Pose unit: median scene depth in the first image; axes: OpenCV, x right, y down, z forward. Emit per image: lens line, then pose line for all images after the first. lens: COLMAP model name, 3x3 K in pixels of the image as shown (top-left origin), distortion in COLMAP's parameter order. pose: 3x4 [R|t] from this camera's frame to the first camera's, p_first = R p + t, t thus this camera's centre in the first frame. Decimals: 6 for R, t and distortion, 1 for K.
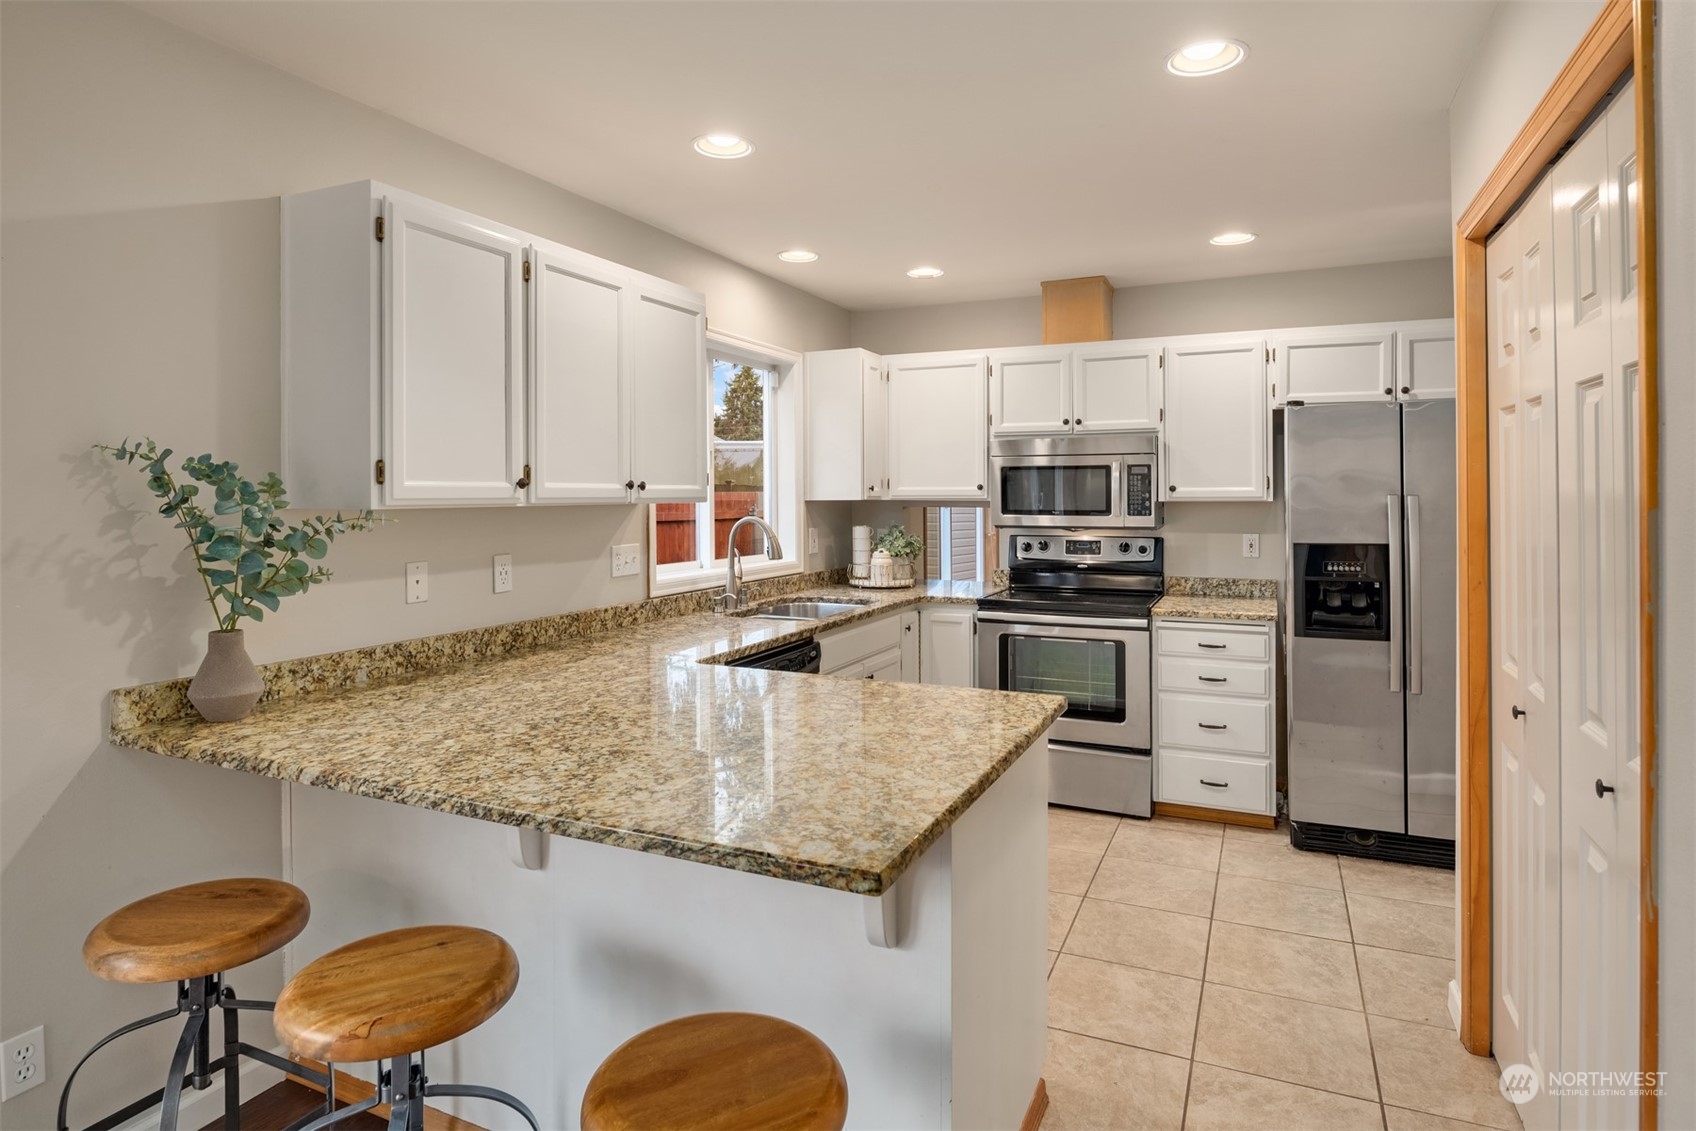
lens RADIAL K [[905.5, 0, 851.9], [0, 905.5, 477.8], [0, 0, 1]] dist [0.001098, -0.006268]
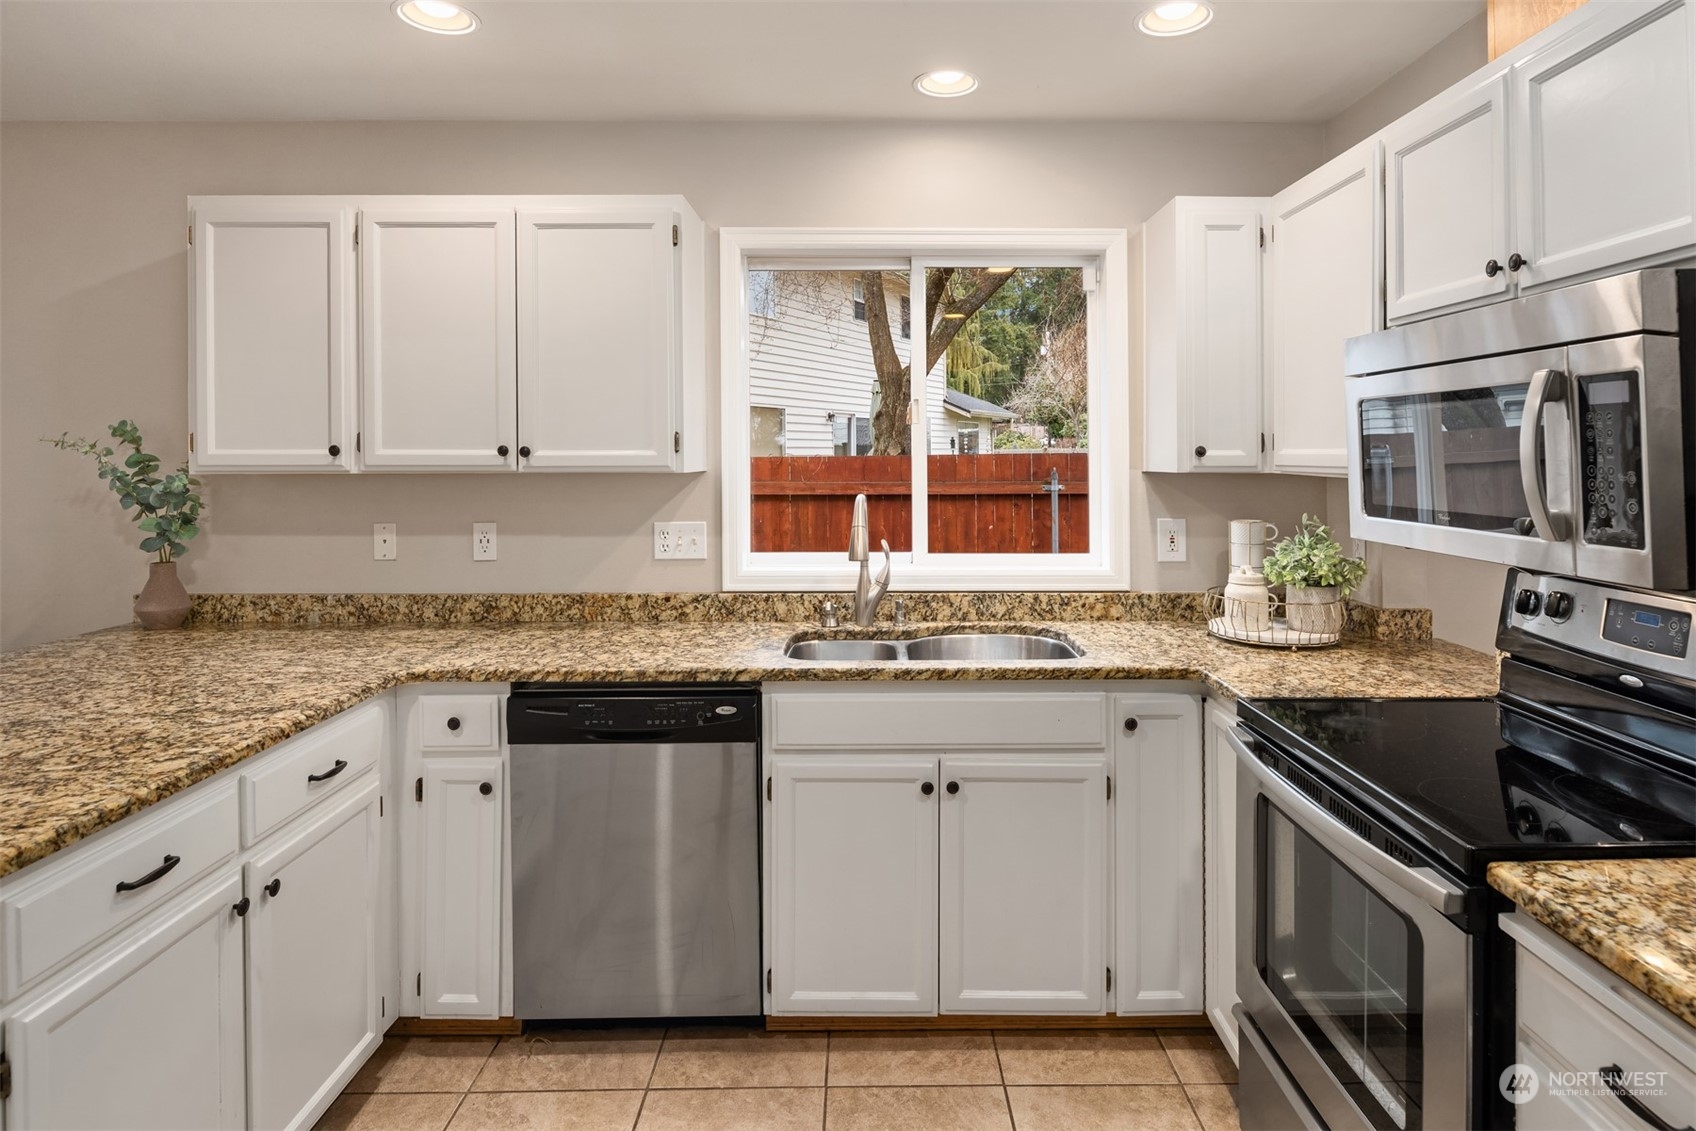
lens RADIAL K [[941.2, 0, 844.3], [0, 941.2, 446.5], [0, 0, 1]] dist [-0.002140, -0.001742]
pose [[0.432617, -0.005662, -0.901560, 0.707400], [0.015734, 0.999875, 0.001270, 0.007798], [0.901441, -0.014735, 0.432652, 0.923191]]
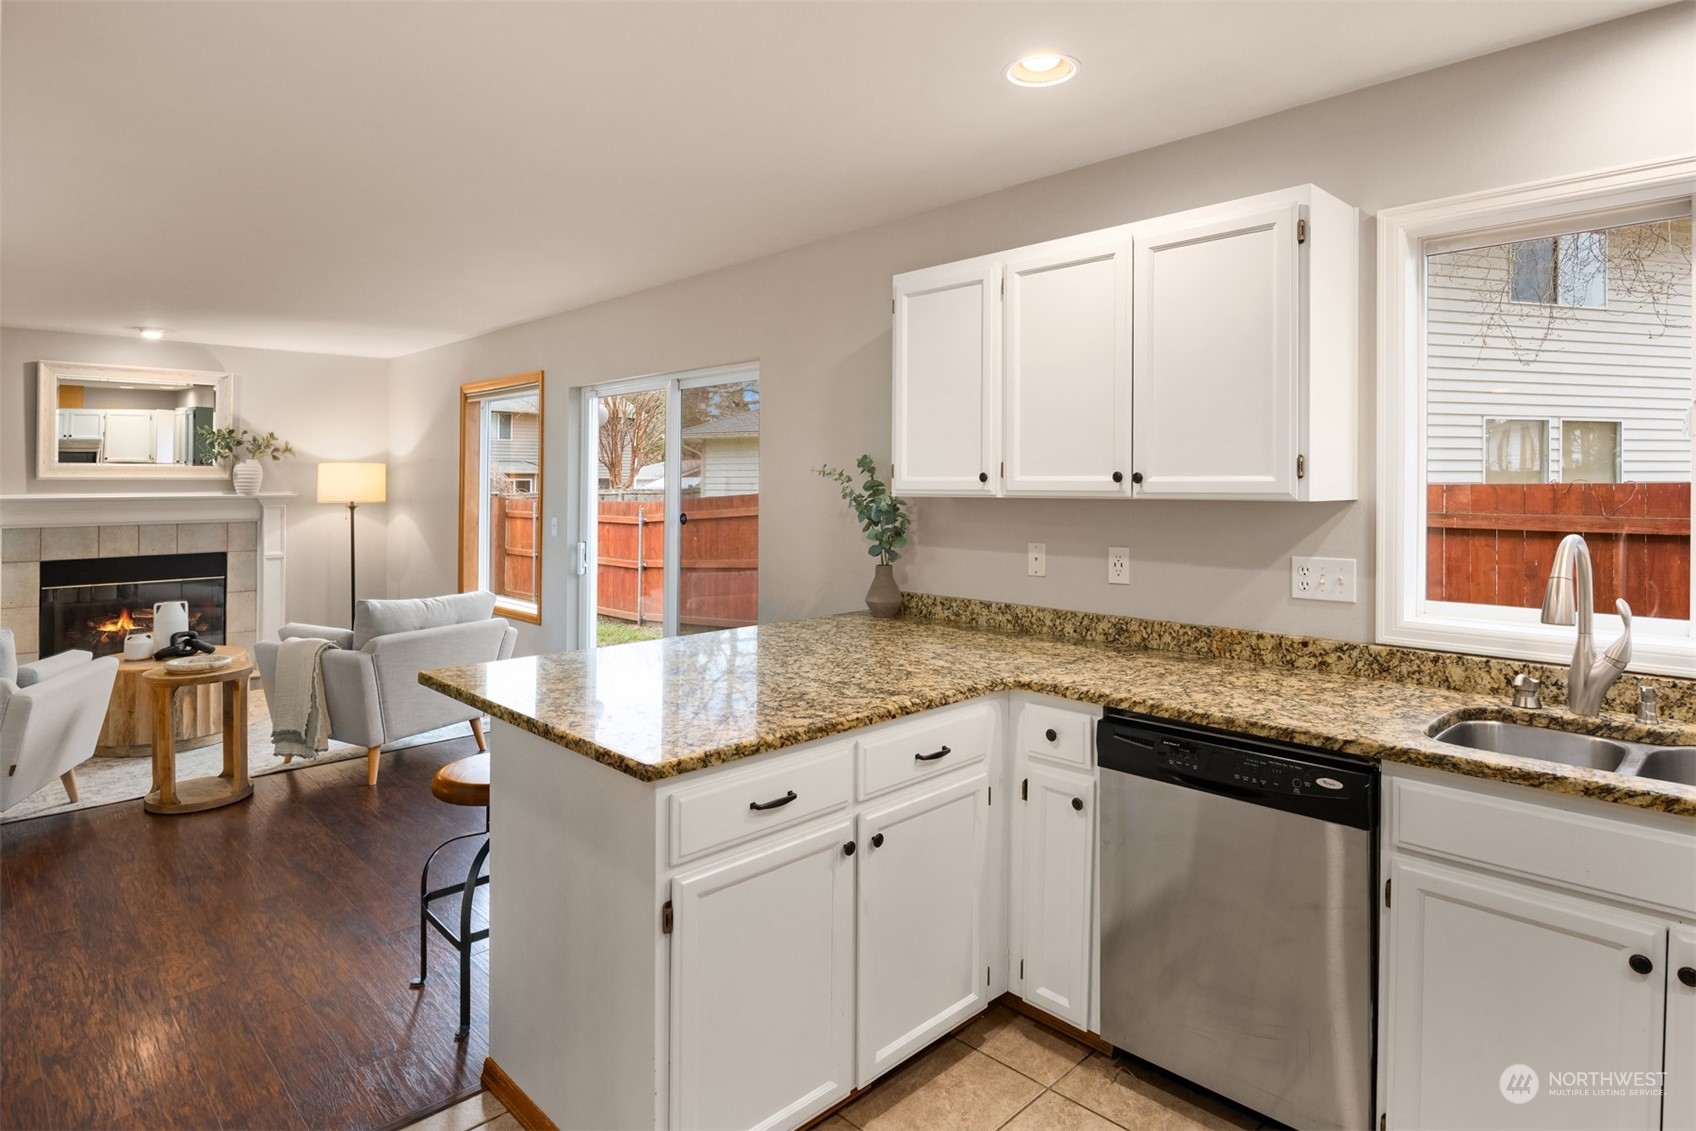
lens RADIAL K [[905.5, 0, 851.9], [0, 905.5, 477.8], [0, 0, 1]] dist [0.001098, -0.006268]
pose [[-0.337675, -0.001268, -0.941262, 0.668924], [0.018285, 0.999802, -0.007907, 0.011042], [0.941085, -0.019881, -0.337584, 1.076659]]
